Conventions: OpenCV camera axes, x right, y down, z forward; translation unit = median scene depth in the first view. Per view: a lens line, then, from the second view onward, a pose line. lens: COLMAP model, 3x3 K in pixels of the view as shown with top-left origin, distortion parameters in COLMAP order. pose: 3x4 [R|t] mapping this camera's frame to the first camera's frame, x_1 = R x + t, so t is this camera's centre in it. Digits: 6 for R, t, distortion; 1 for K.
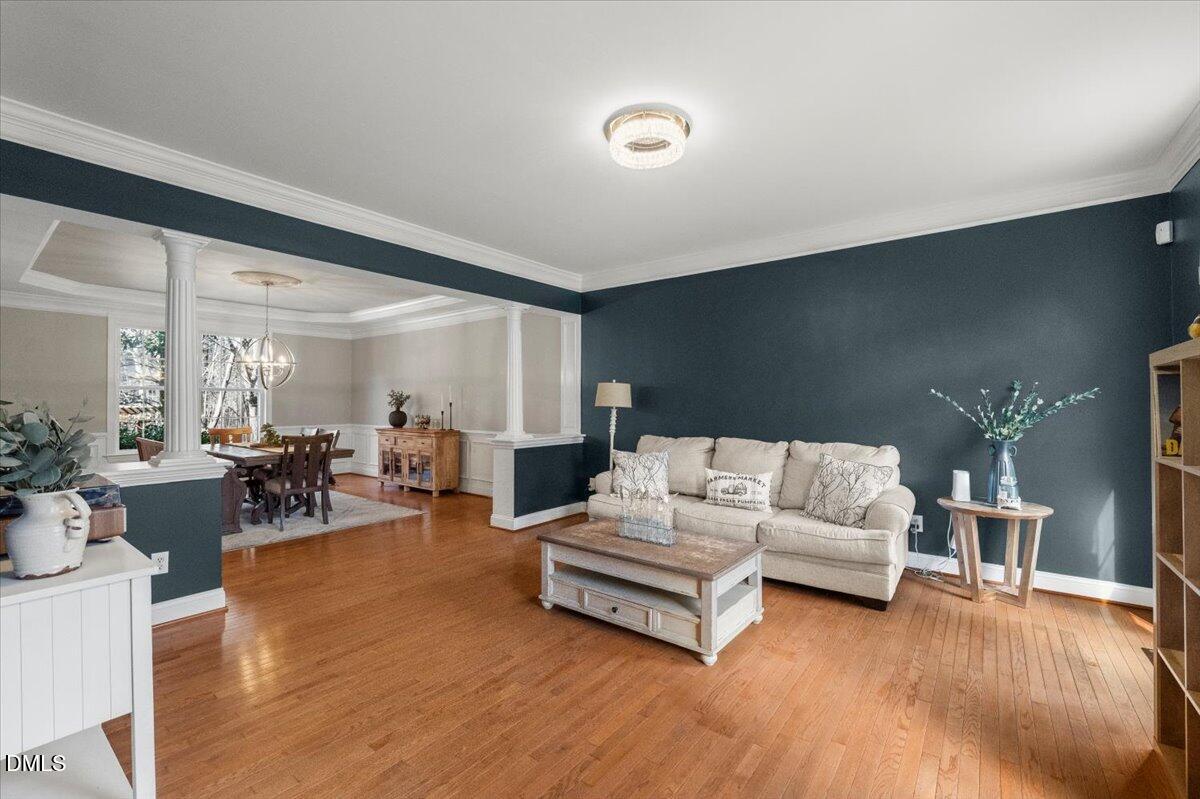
lens RADIAL K [[508.5, 0, 598.9], [0, 508.5, 405.5], [0, 0, 1]] dist [-0.010291, 0.001868]
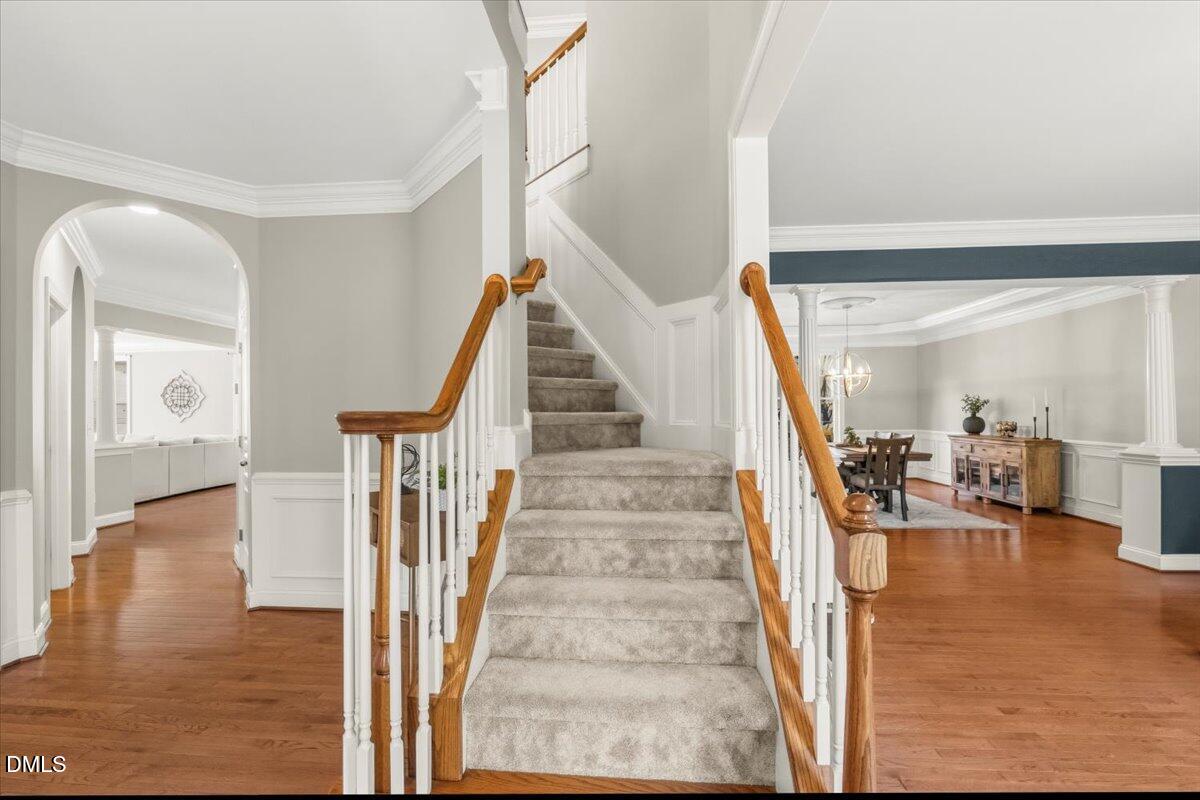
lens RADIAL K [[508.5, 0, 603.6], [0, 508.5, 410.9], [0, 0, 1]] dist [-0.010291, 0.001868]
pose [[0.557121, -0.005047, -0.830416, -0.000183], [0.003493, 0.999987, -0.003734, 0.000962], [0.830424, -0.000820, 0.557131, -0.103406]]
